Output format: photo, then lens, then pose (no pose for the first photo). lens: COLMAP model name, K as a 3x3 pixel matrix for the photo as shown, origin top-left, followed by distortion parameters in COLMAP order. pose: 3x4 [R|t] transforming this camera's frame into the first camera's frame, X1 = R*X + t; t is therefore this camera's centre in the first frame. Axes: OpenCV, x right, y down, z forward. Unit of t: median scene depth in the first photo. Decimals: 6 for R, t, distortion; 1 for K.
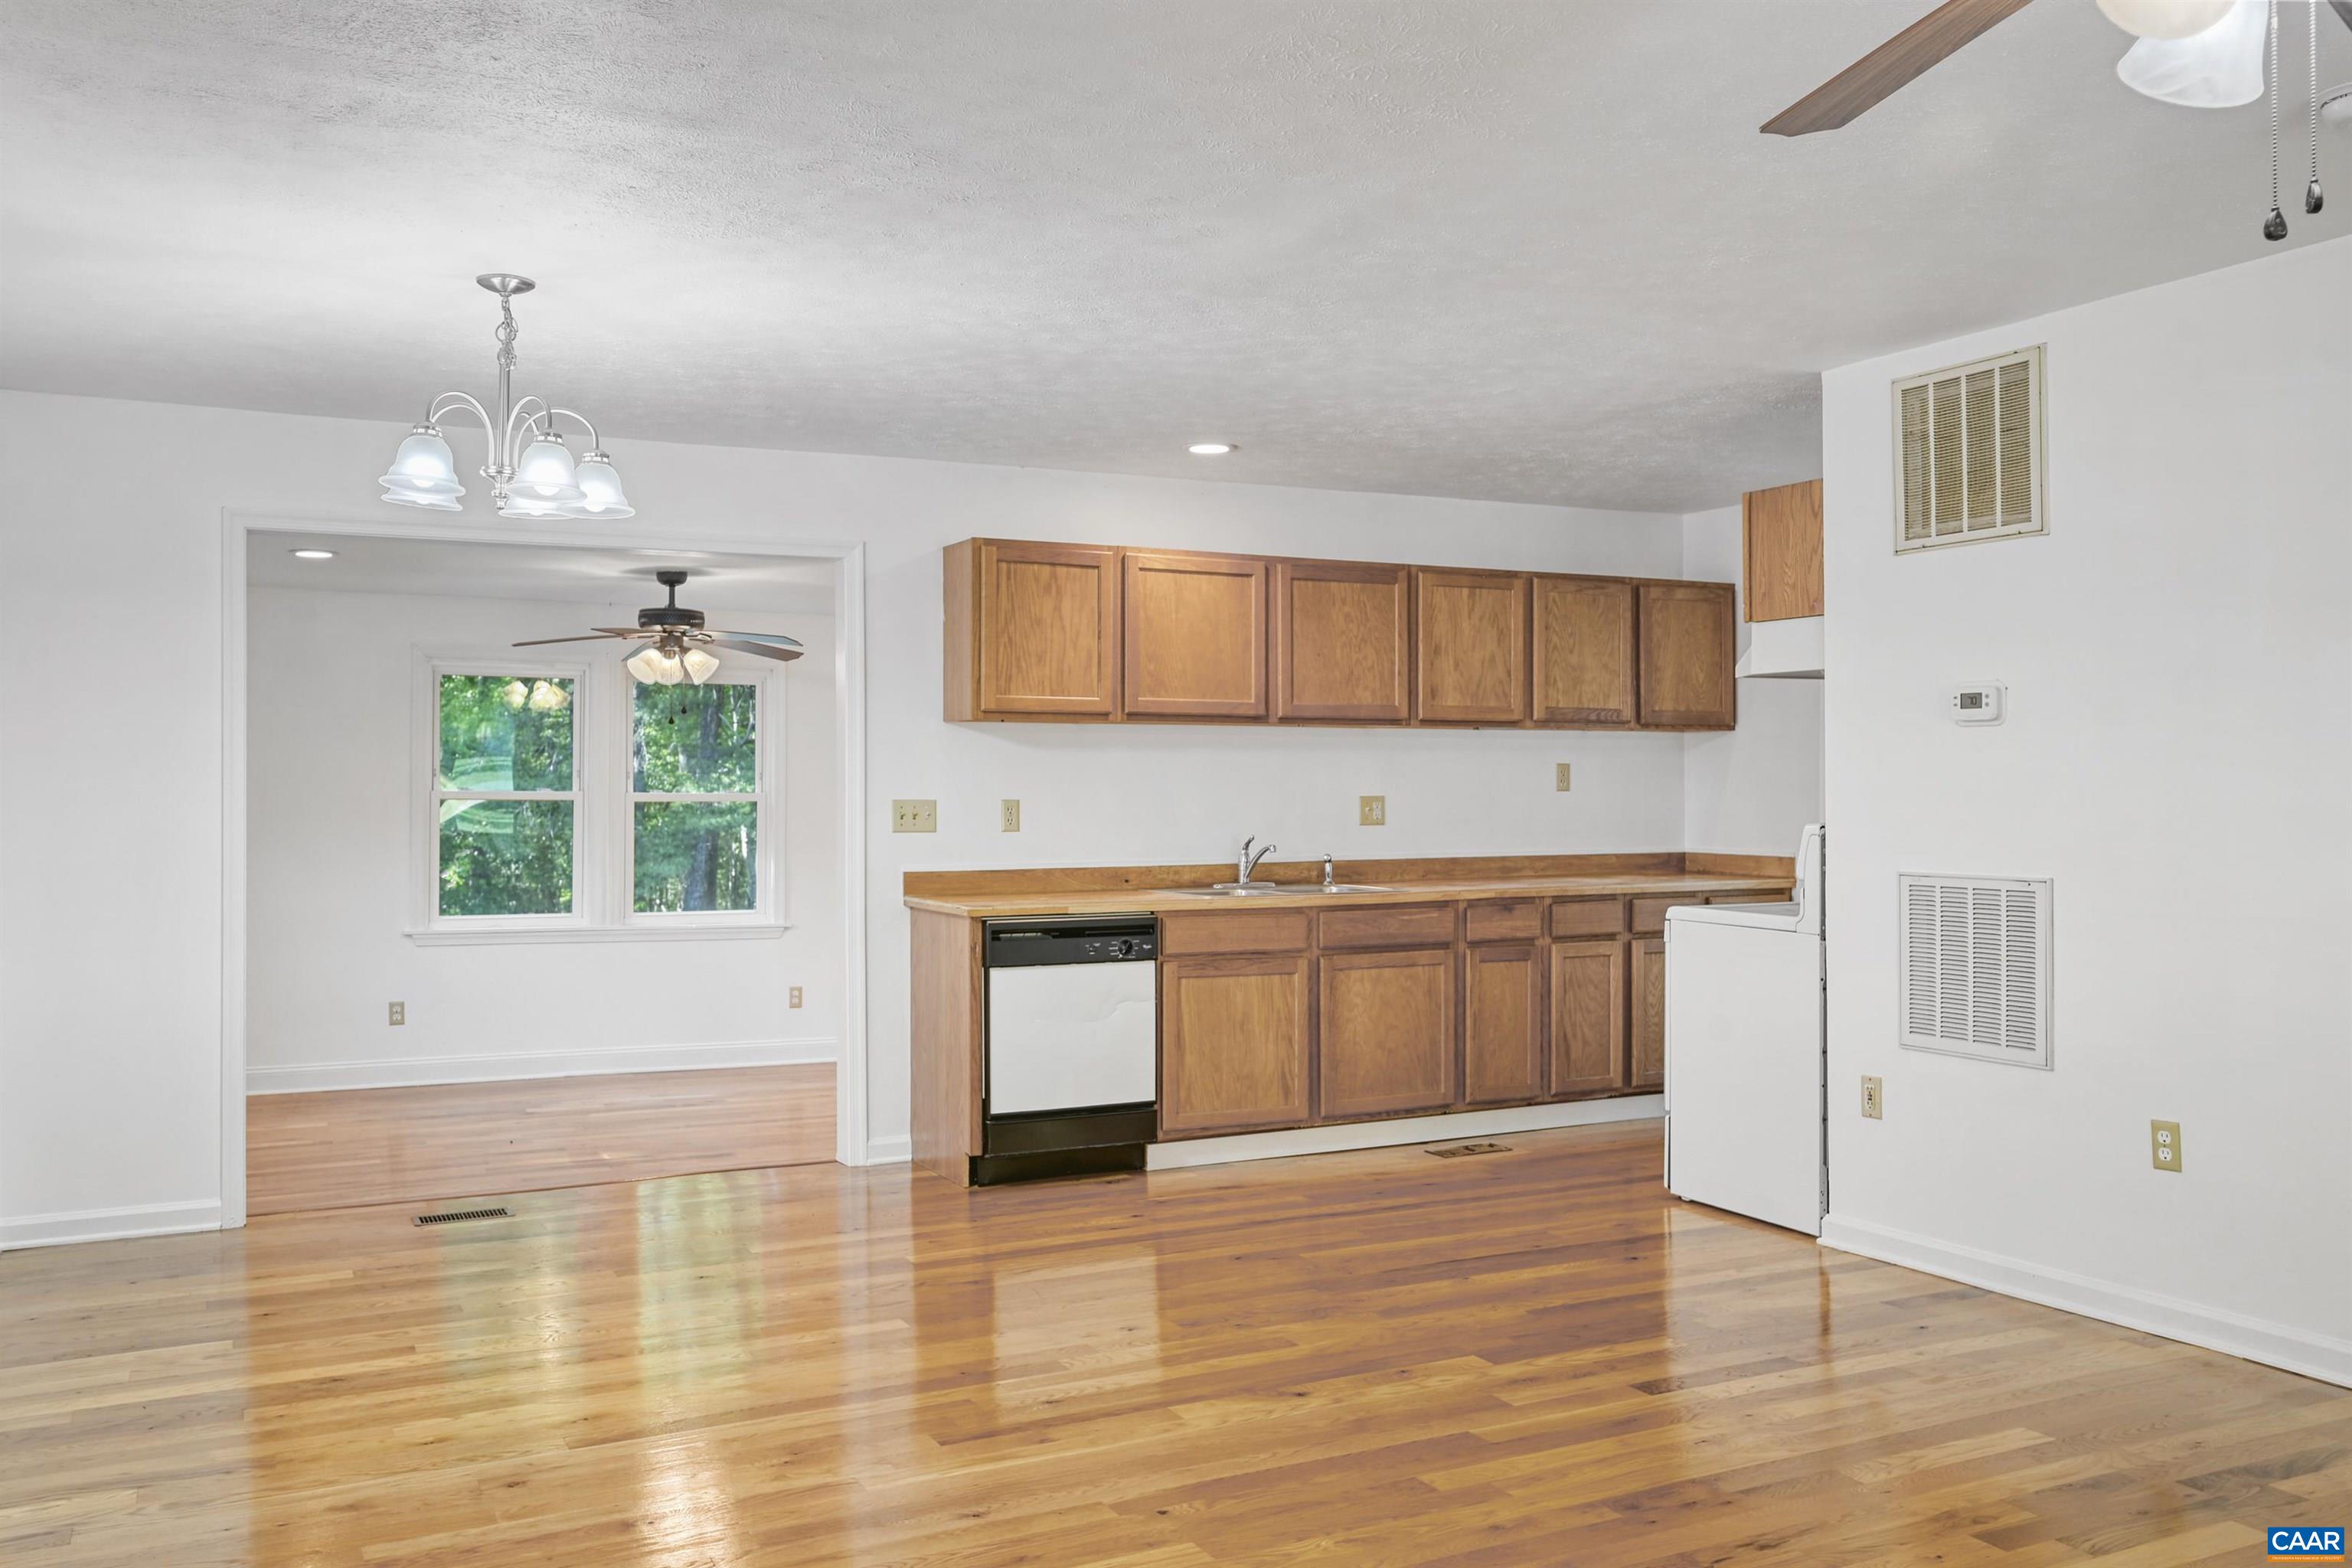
lens RADIAL K [[1902.7, 0, 1176.0], [0, 1902.7, 784.0], [0, 0, 1]] dist [-0.000769, -0.000970]
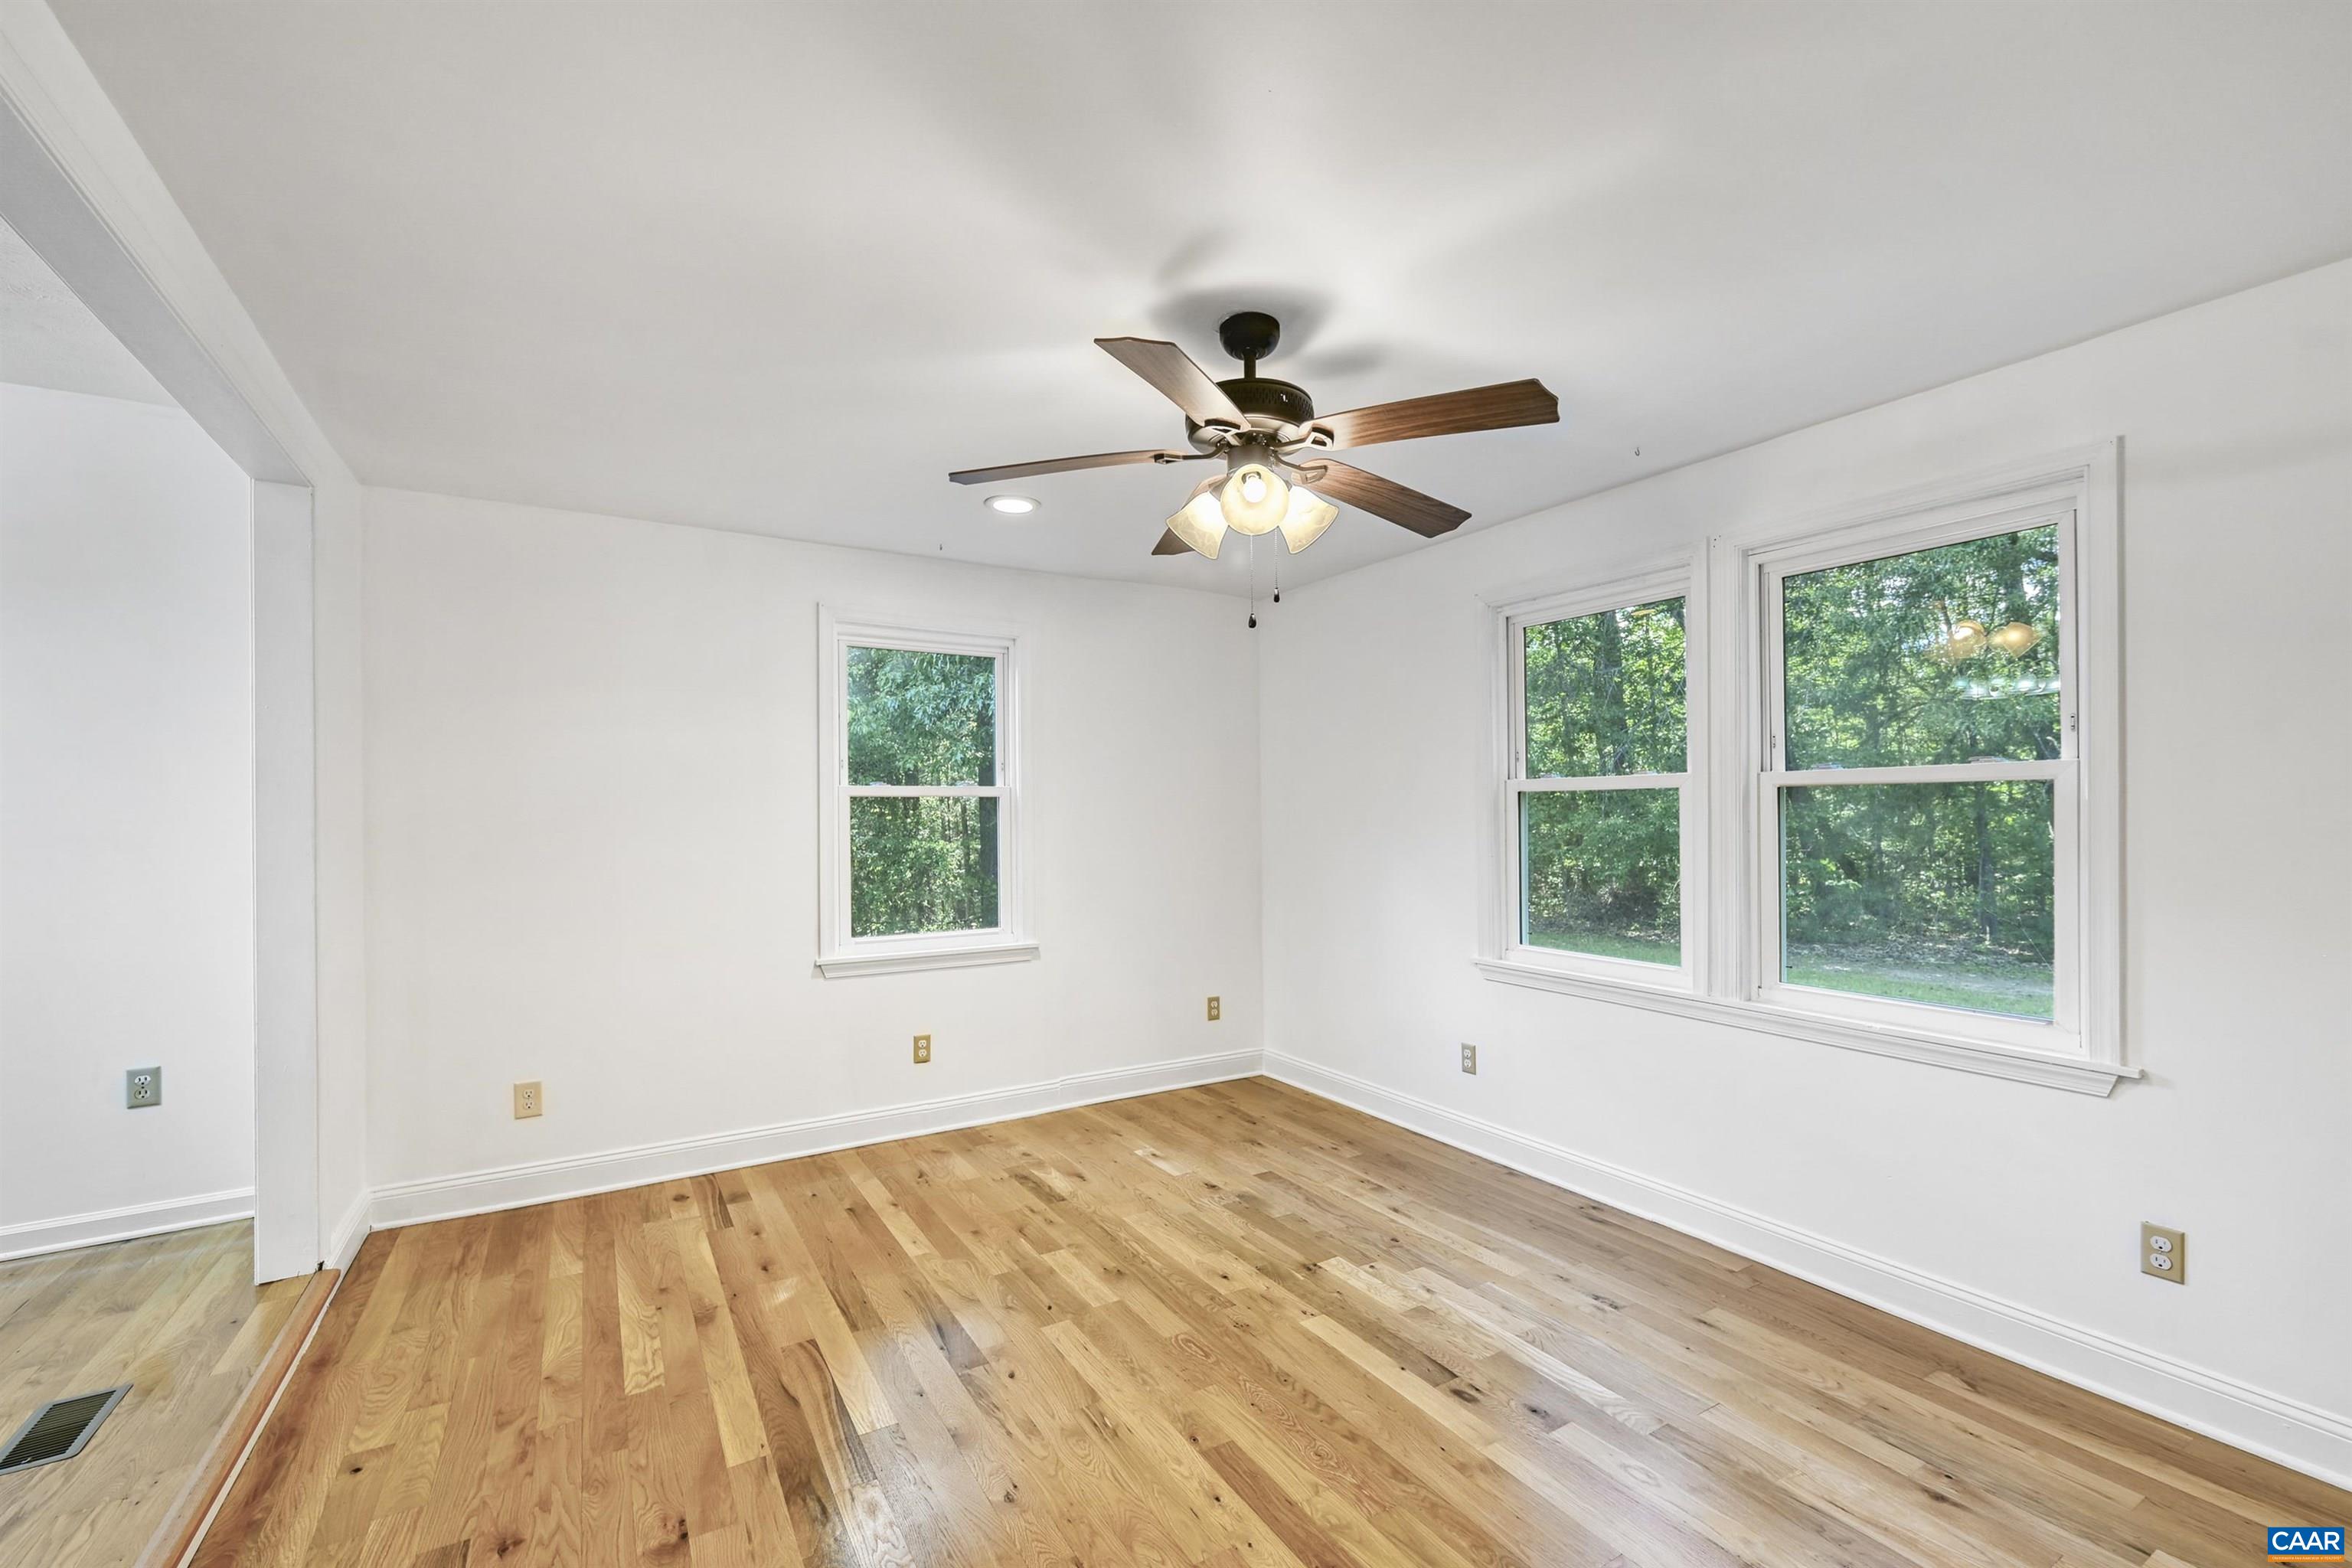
lens RADIAL K [[969.7, 0, 1214.4], [0, 969.7, 826.4], [0, 0, 1]] dist [-0.000956, -0.000155]
pose [[0.107136, 0.010642, -0.994187, -0.029062], [0.015491, 0.999803, 0.012372, 0.027123], [0.994124, -0.016726, 0.106950, 1.441632]]
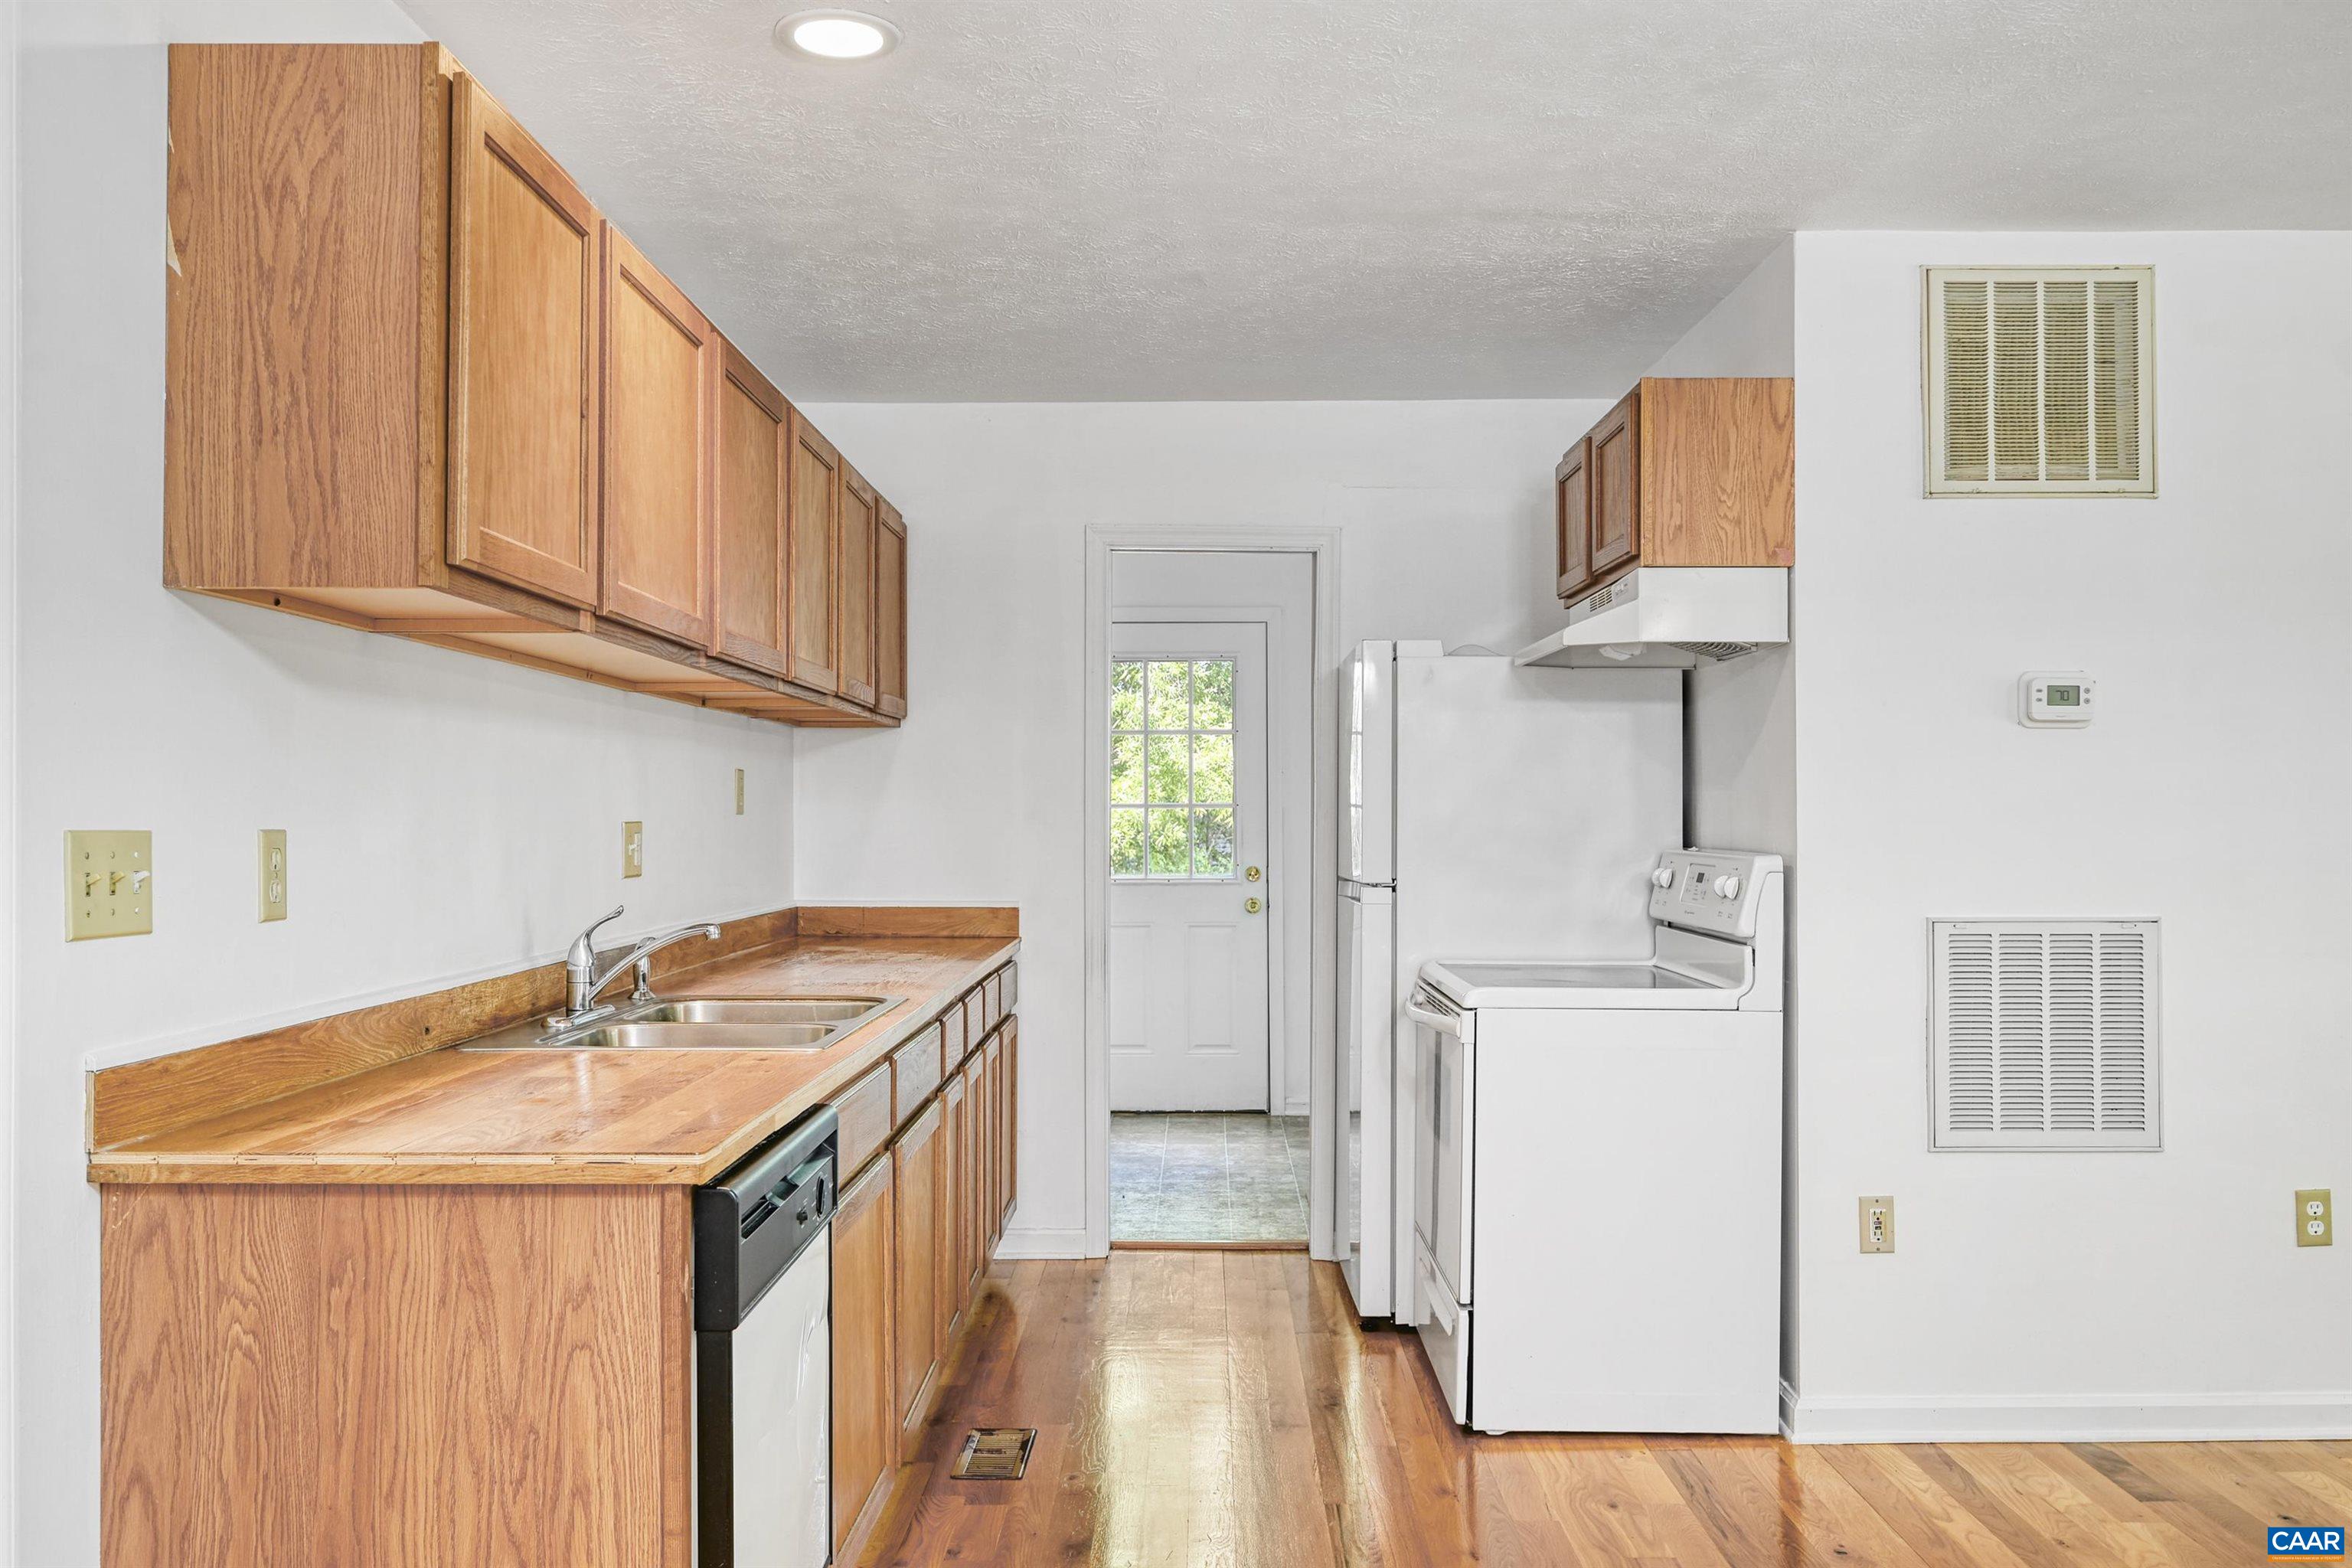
lens RADIAL K [[1946.8, 0, 1179.1], [0, 1946.8, 790.6], [0, 0, 1]] dist [-0.001982, 0.008490]
pose [[0.454250, 0.015646, 0.890737, -0.421322], [-0.002405, 0.999864, -0.016337, 0.008700], [-0.890871, 0.005278, 0.454226, 0.870224]]
